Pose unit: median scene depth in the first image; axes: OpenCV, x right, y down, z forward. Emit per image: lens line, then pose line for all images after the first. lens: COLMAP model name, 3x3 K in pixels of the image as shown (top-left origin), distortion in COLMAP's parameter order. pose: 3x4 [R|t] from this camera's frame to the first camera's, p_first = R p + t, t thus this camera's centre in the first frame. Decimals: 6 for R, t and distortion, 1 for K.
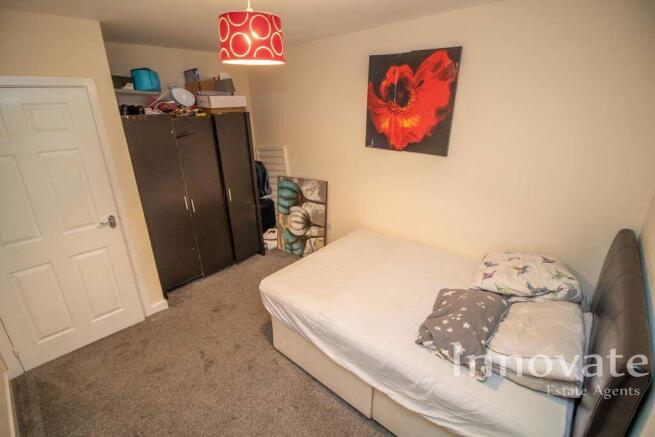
lens RADIAL K [[313.9, 0, 327.5], [0, 313.9, 218.5], [0, 0, 1]] dist [0.000940, -0.000209]
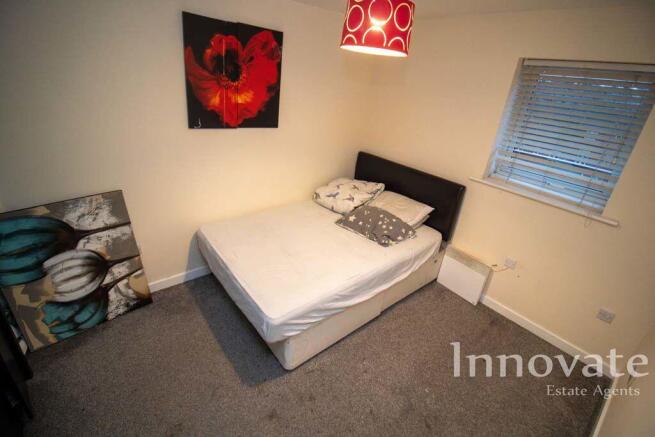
lens RADIAL K [[313.9, 0, 327.5], [0, 313.9, 218.5], [0, 0, 1]] dist [0.000940, -0.000209]
pose [[0.128914, -0.388026, 0.912588, -0.733209], [0.264290, 0.900426, 0.345521, -0.227885], [-0.955789, 0.196645, 0.218629, 0.583676]]
